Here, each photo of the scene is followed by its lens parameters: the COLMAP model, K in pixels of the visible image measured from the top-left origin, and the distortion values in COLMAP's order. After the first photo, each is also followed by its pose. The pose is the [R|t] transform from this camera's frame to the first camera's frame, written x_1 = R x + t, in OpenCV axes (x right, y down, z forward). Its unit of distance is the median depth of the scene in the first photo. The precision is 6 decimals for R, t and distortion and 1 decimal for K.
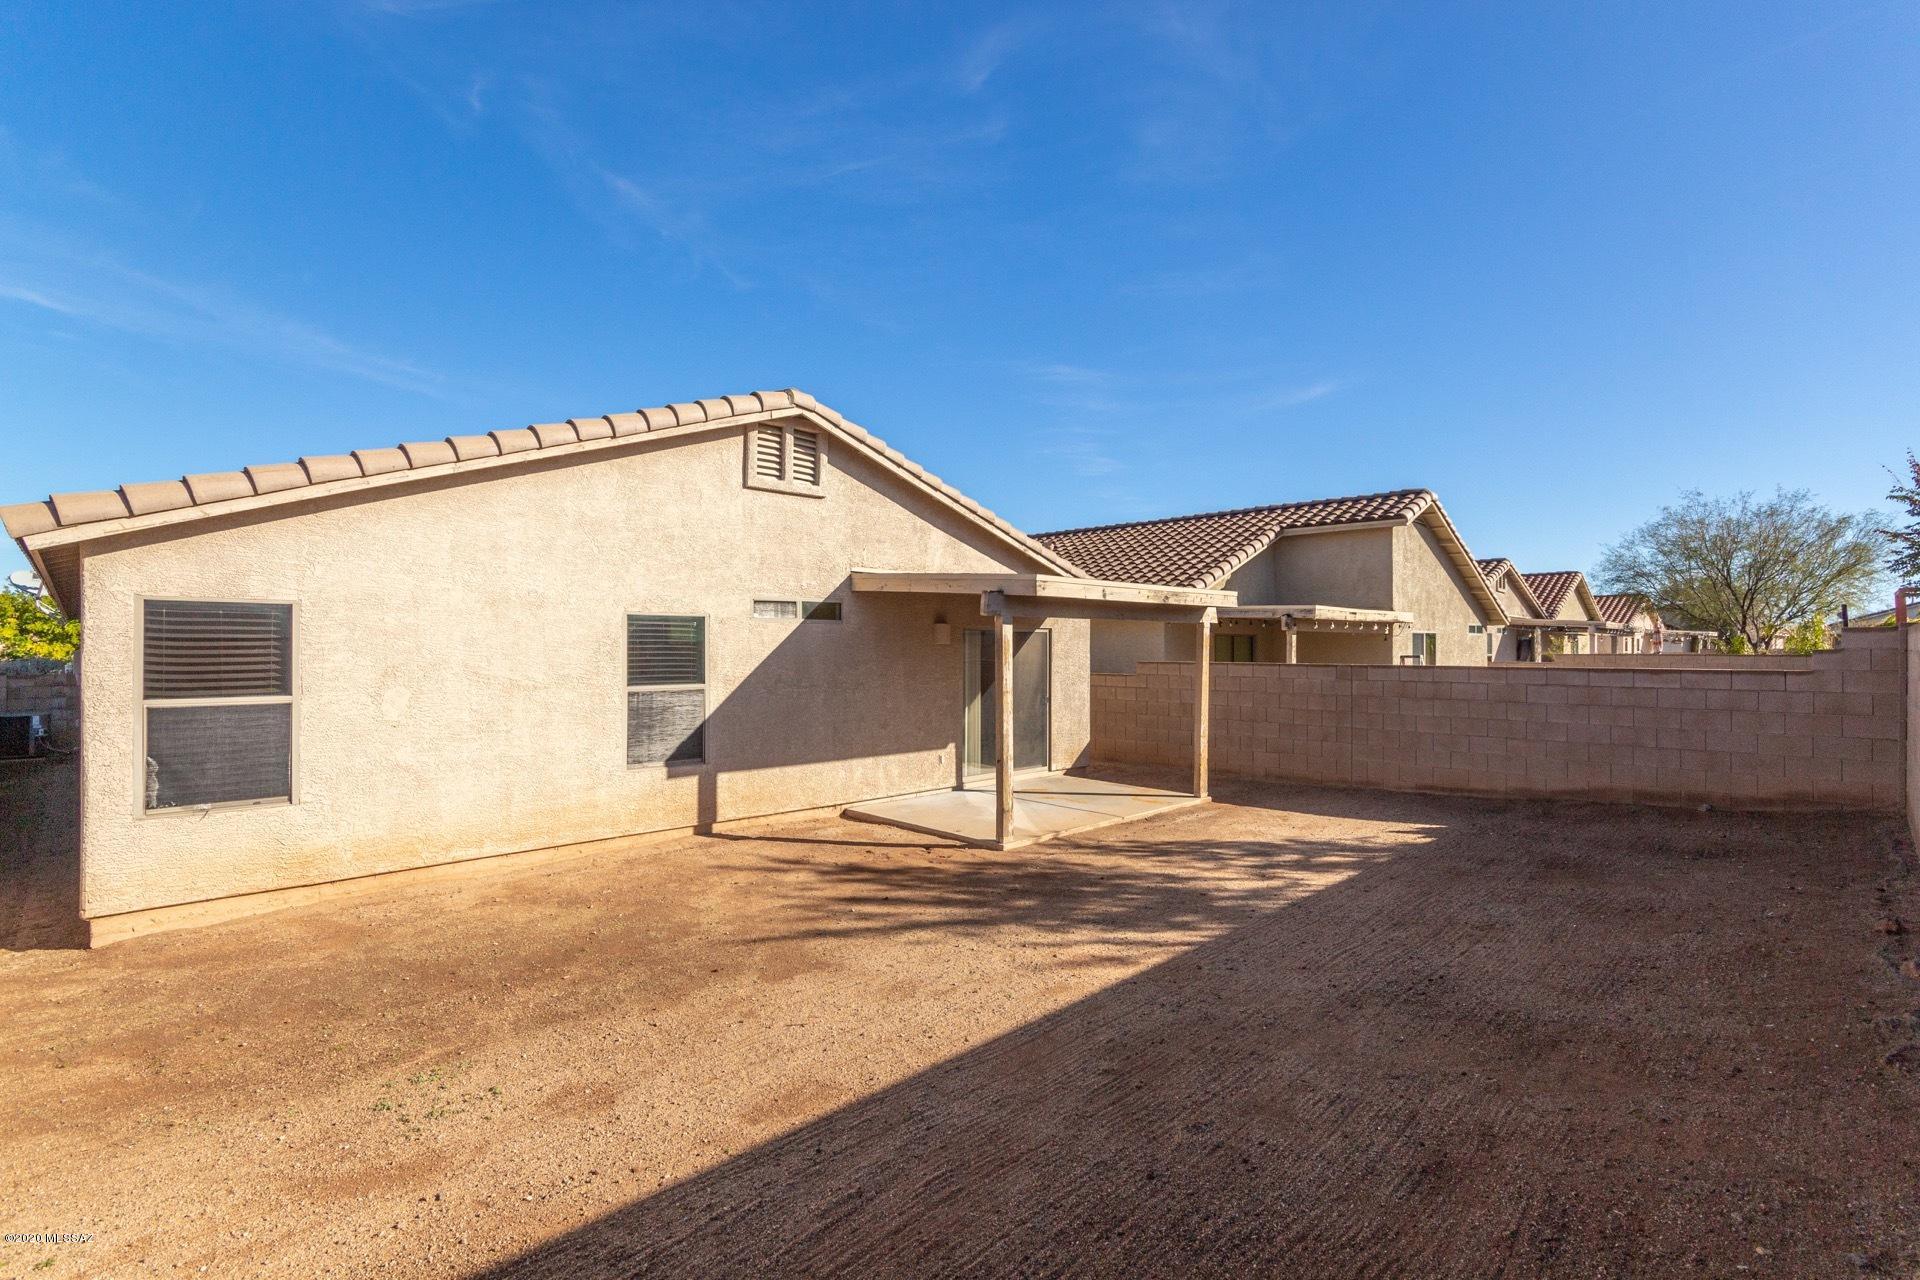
lens RADIAL K [[877.4, 0, 957.7], [0, 877.4, 644.4], [0, 0, 1]] dist [0.003104, 0.001066]
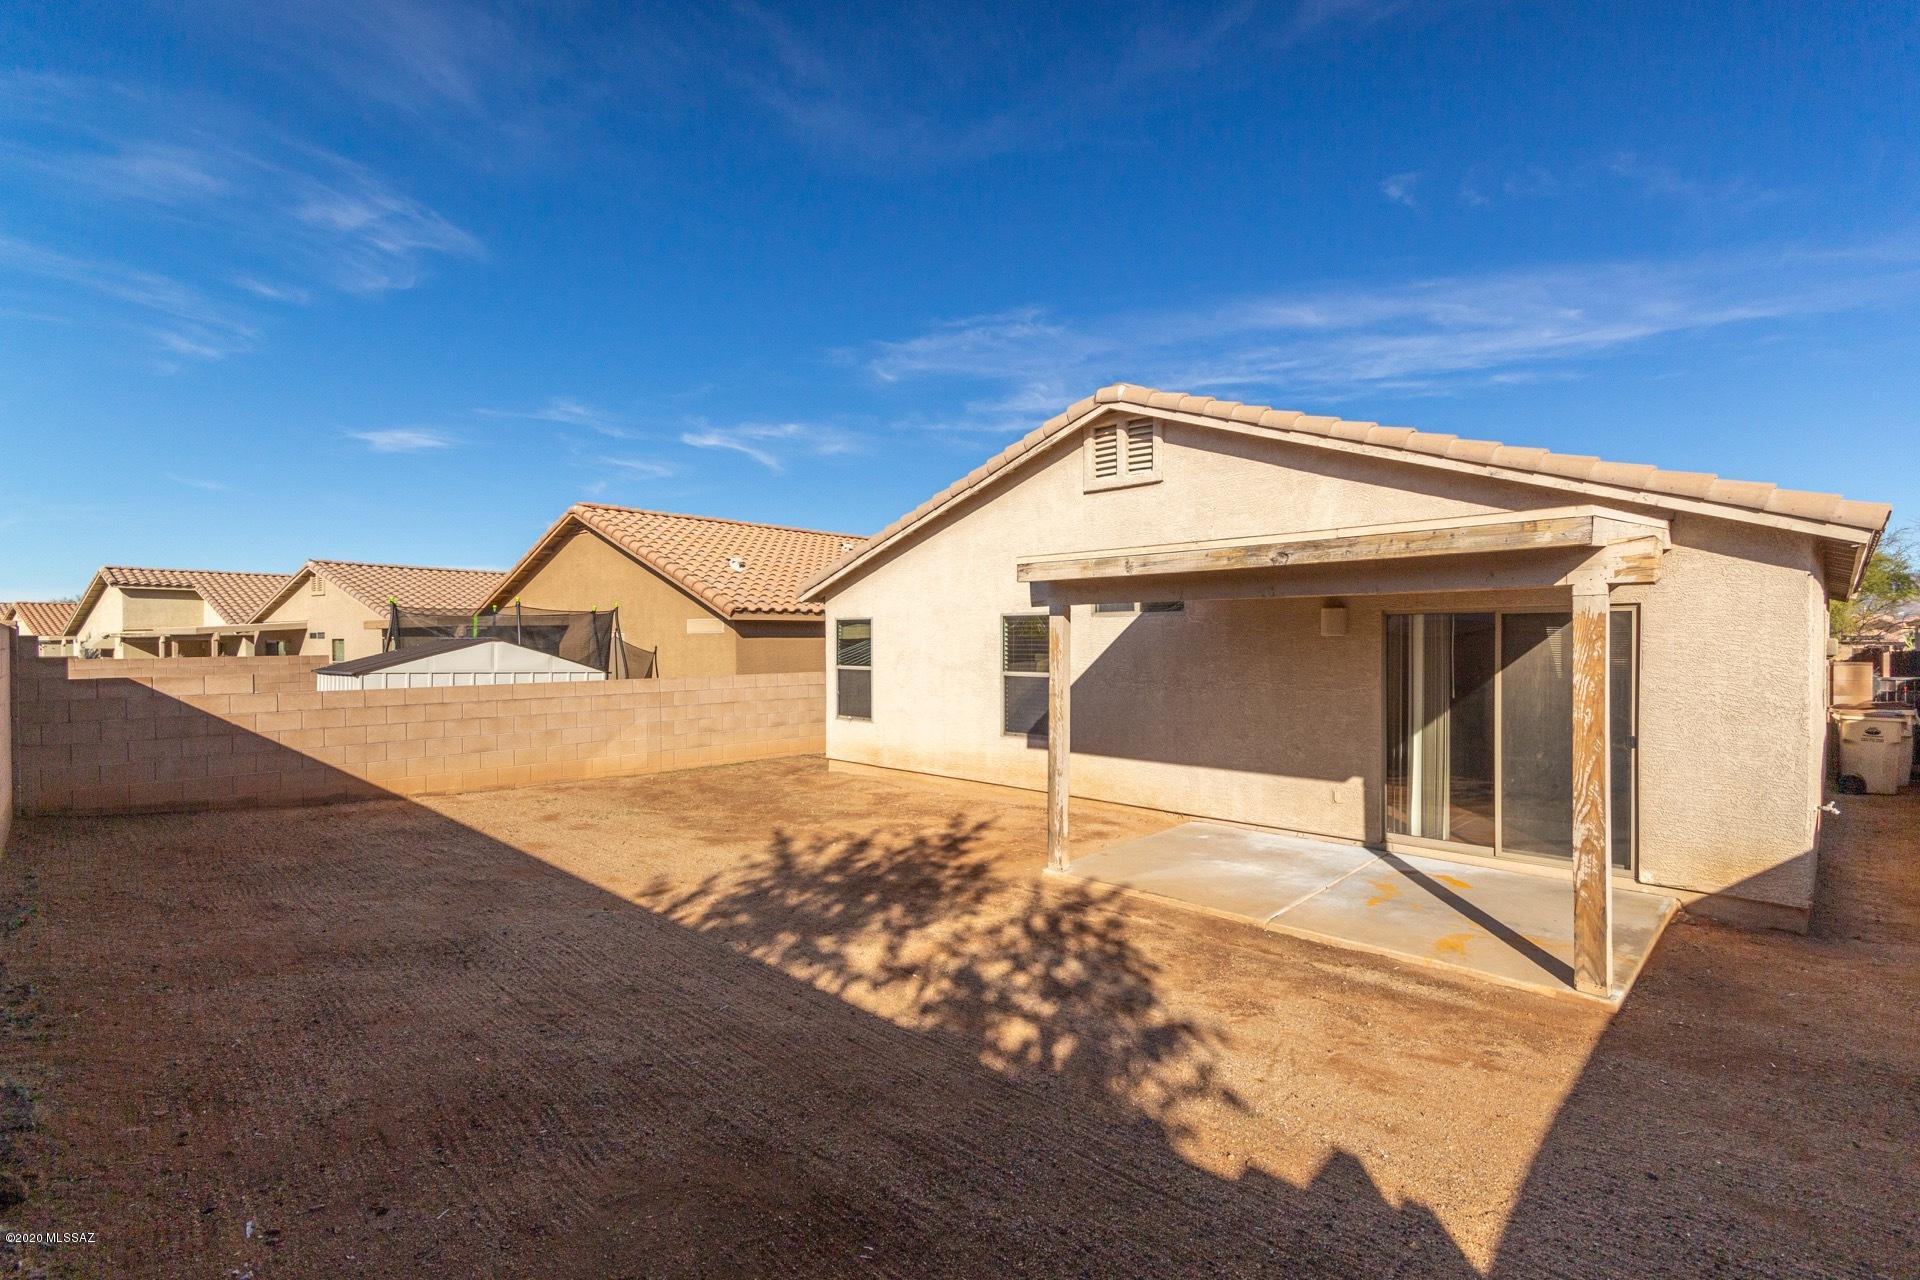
lens RADIAL K [[877.4, 0, 963.8], [0, 877.4, 640.6], [0, 0, 1]] dist [0.003104, 0.001066]
pose [[0.018125, 0.001187, -0.999835, 1.113462], [0.007436, 0.999971, 0.001322, 0.000674], [0.999808, -0.007459, 0.018116, 1.099310]]
